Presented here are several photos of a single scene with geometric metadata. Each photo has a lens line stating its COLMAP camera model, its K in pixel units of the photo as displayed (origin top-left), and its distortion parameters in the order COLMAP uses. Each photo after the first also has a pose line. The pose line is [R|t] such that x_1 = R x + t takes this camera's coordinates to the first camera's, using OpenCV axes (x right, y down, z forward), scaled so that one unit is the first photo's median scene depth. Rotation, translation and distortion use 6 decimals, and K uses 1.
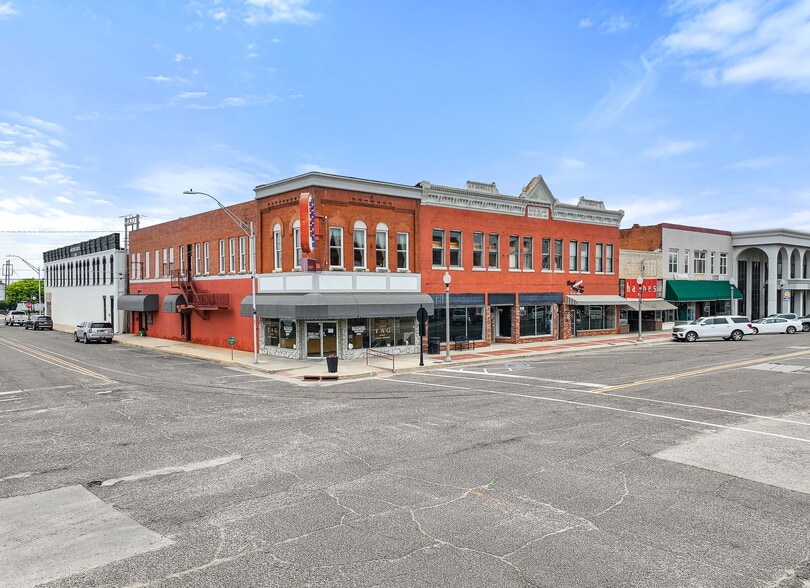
lens RADIAL K [[619.9, 0, 387.1], [0, 619.9, 305.0], [0, 0, 1]] dist [0.005020, -0.001257]
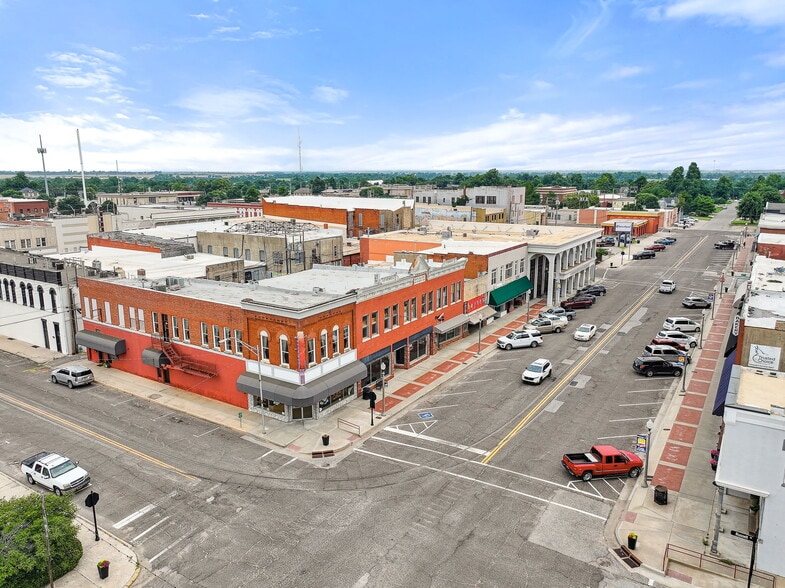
lens RADIAL K [[576.3, 0, 391.8], [0, 576.3, 287.5], [0, 0, 1]] dist [0.002940, 0.007643]
pose [[0.951772, -0.061641, 0.300551, -0.246090], [0.006973, 0.983702, 0.179671, -0.396650], [-0.306728, -0.168910, 0.936690, -0.283673]]
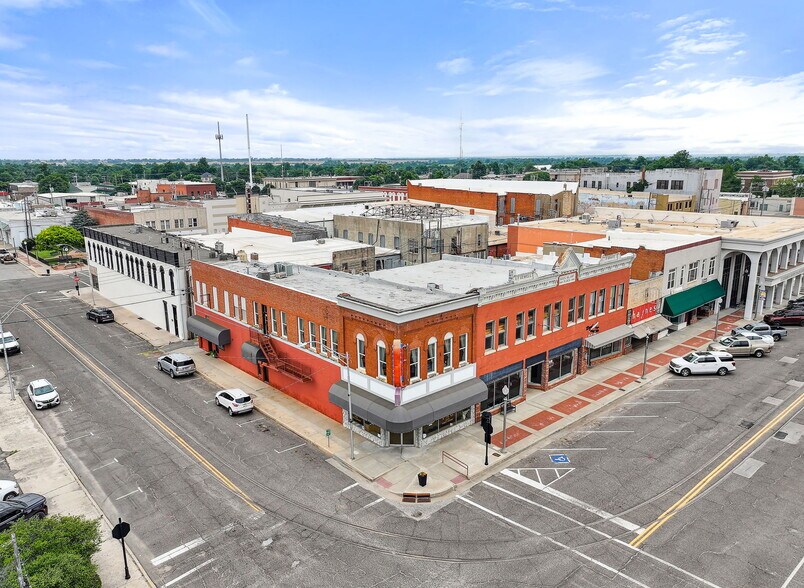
lens RADIAL K [[594.2, 0, 397.2], [0, 594.2, 294.9], [0, 0, 1]] dist [0.008270, -0.006331]
pose [[0.998971, -0.016346, 0.042306, -0.129727], [0.007275, 0.978467, 0.206274, -0.370387], [-0.044766, -0.205754, 0.977579, -0.087645]]
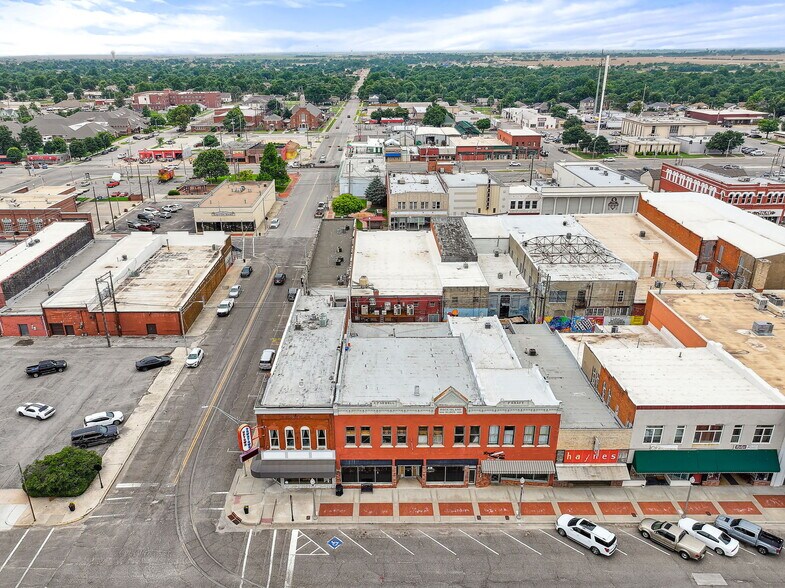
lens RADIAL K [[576.3, 0, 362.5], [0, 576.3, 292.9], [0, 0, 1]] dist [0.002940, 0.007643]
pose [[0.766445, 0.235536, -0.597566, 0.830454], [-0.000102, 0.930384, 0.366588, -0.896383], [0.642310, -0.280908, 0.713111, 0.051096]]
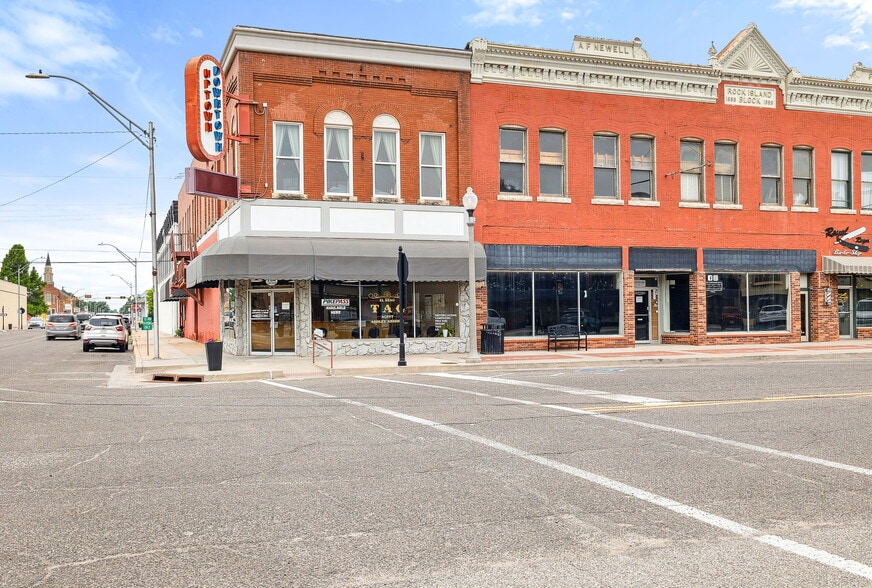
lens RADIAL K [[812.7, 0, 393.5], [0, 812.7, 304.0], [0, 0, 1]] dist [0.002966, 0.000000]
pose [[0.934762, -0.008088, -0.355183, 0.215307], [-0.002248, 0.999586, -0.028680, 0.049193], [0.355268, 0.027607, 0.934357, 0.272065]]
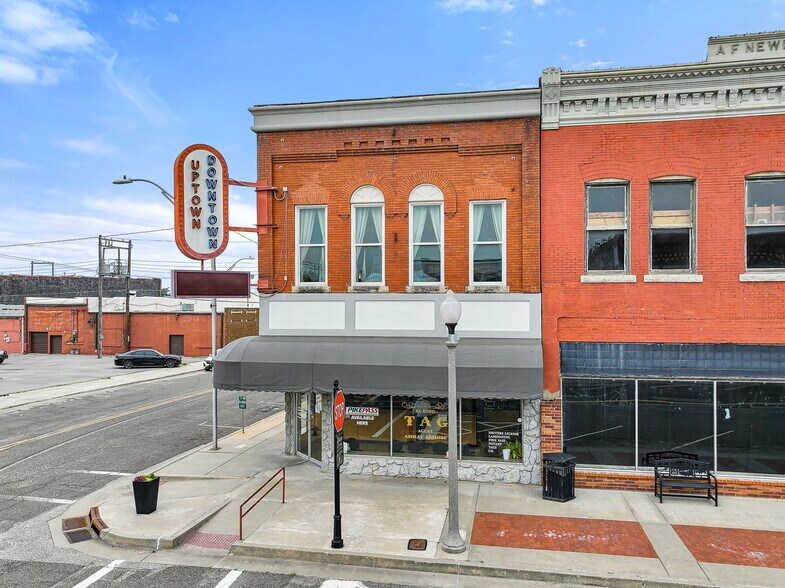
lens RADIAL K [[576.3, 0, 389.8], [0, 576.3, 307.7], [0, 0, 1]] dist [0.002940, 0.007643]
pose [[0.642036, 0.002606, -0.766670, 0.252548], [-0.019508, 0.999726, -0.012939, -0.030037], [0.766427, 0.023264, 0.641910, 0.594940]]
